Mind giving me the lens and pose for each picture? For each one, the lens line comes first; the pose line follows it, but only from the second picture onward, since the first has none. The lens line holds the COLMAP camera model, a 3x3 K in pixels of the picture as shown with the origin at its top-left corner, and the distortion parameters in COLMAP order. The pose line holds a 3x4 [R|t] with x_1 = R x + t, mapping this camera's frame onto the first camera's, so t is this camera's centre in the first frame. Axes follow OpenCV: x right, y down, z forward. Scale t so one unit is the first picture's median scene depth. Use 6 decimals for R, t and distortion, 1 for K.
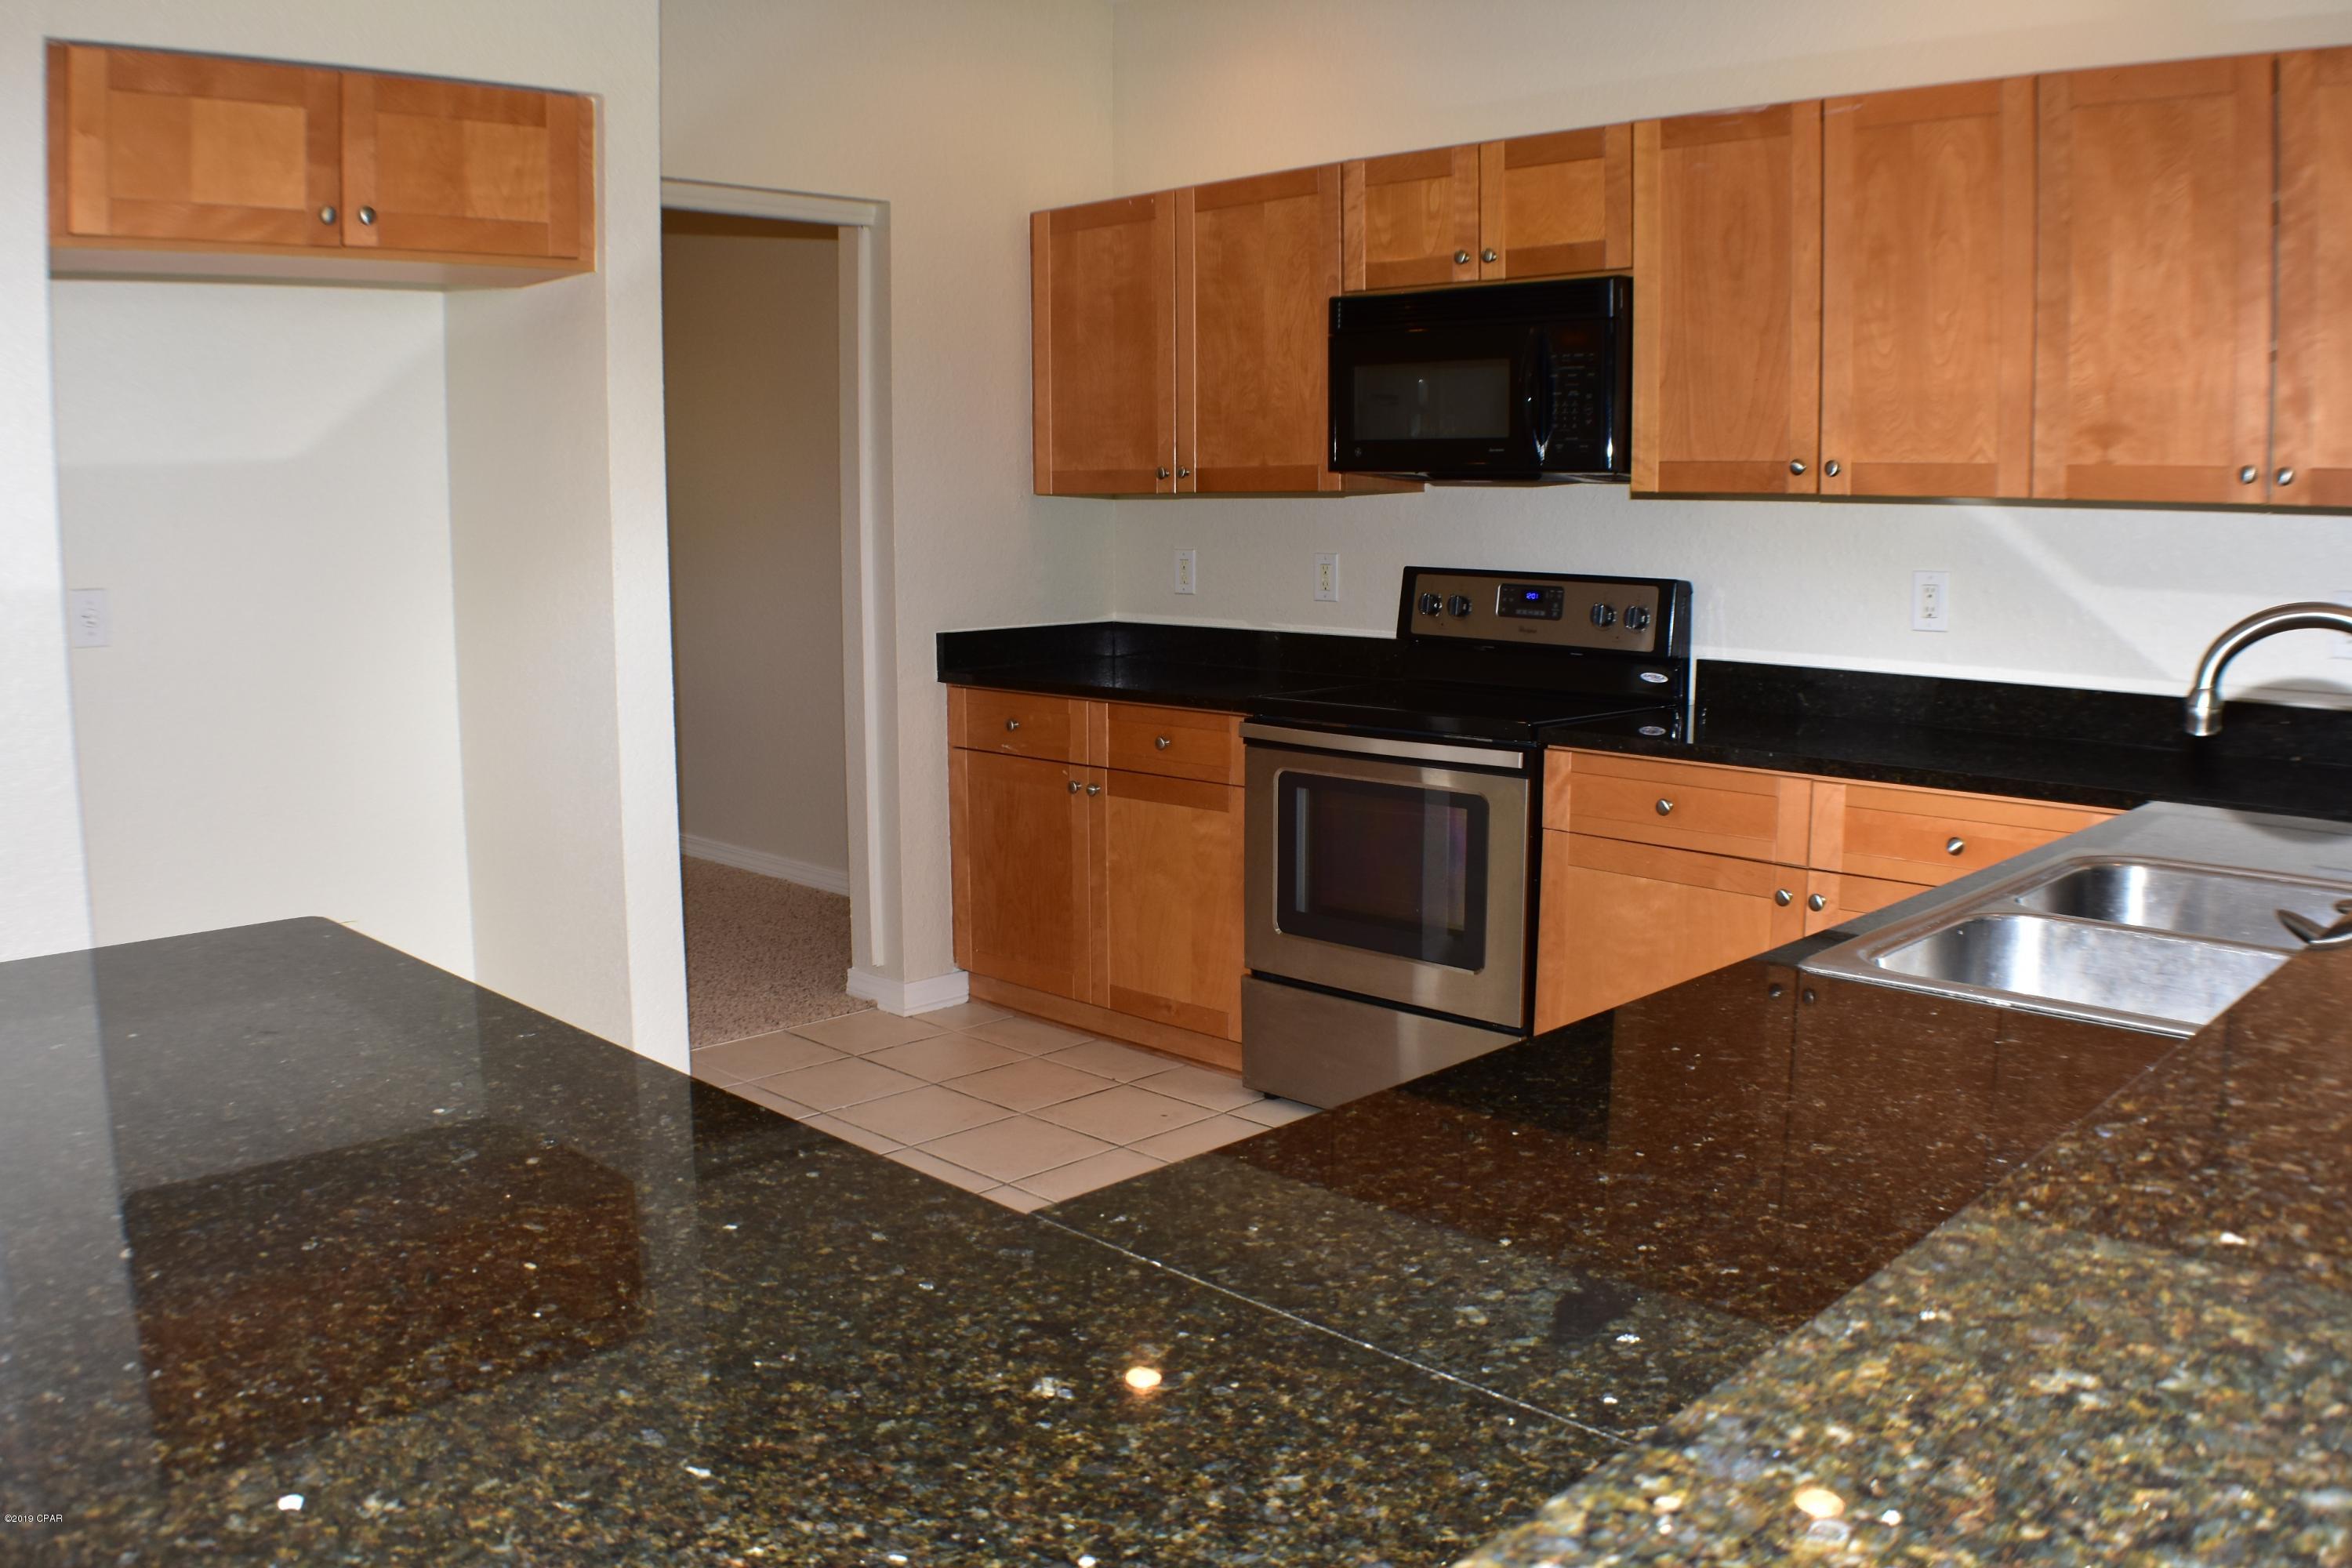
lens RADIAL K [[1874.2, 0, 1176.0], [0, 1874.2, 784.0], [0, 0, 1]] dist [-0.172341, 0.007436]
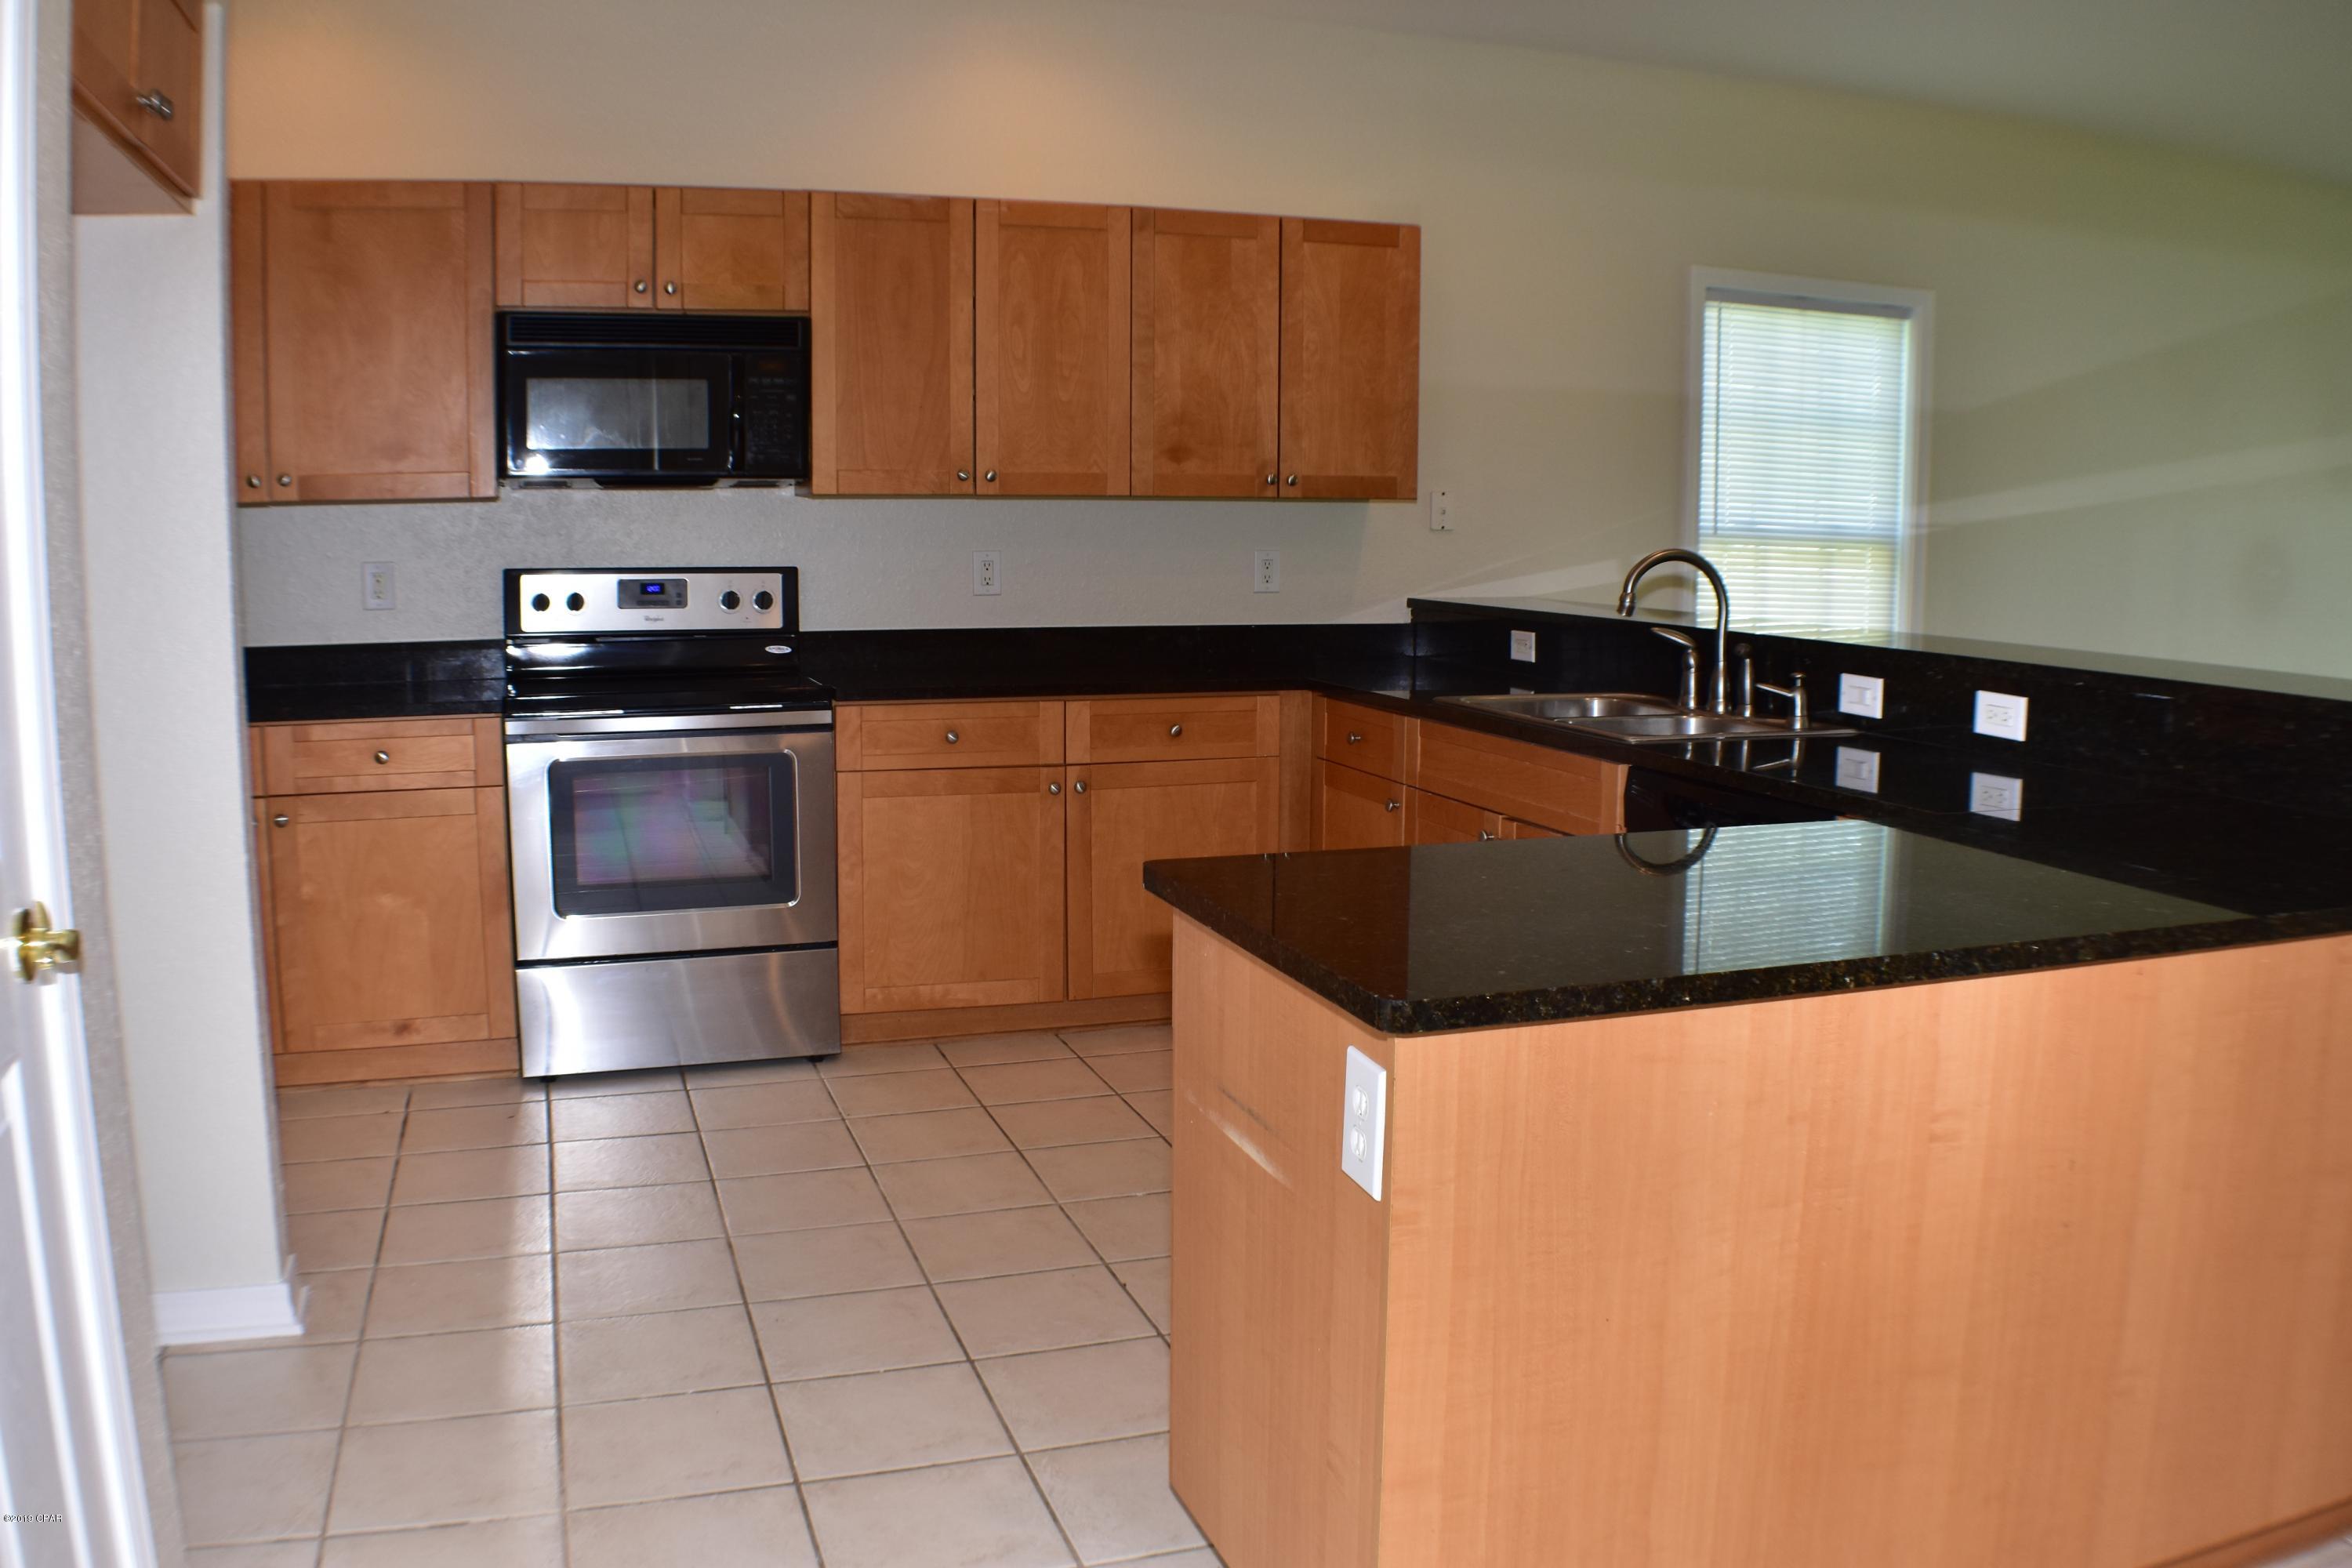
lens RADIAL K [[1874.2, 0, 1176.0], [0, 1874.2, 784.0], [0, 0, 1]] dist [-0.172341, 0.007436]
pose [[0.415774, -0.128412, 0.900357, -0.847067], [0.128829, 0.988315, 0.081466, -0.041946], [-0.900297, 0.082121, 0.427459, 0.302650]]
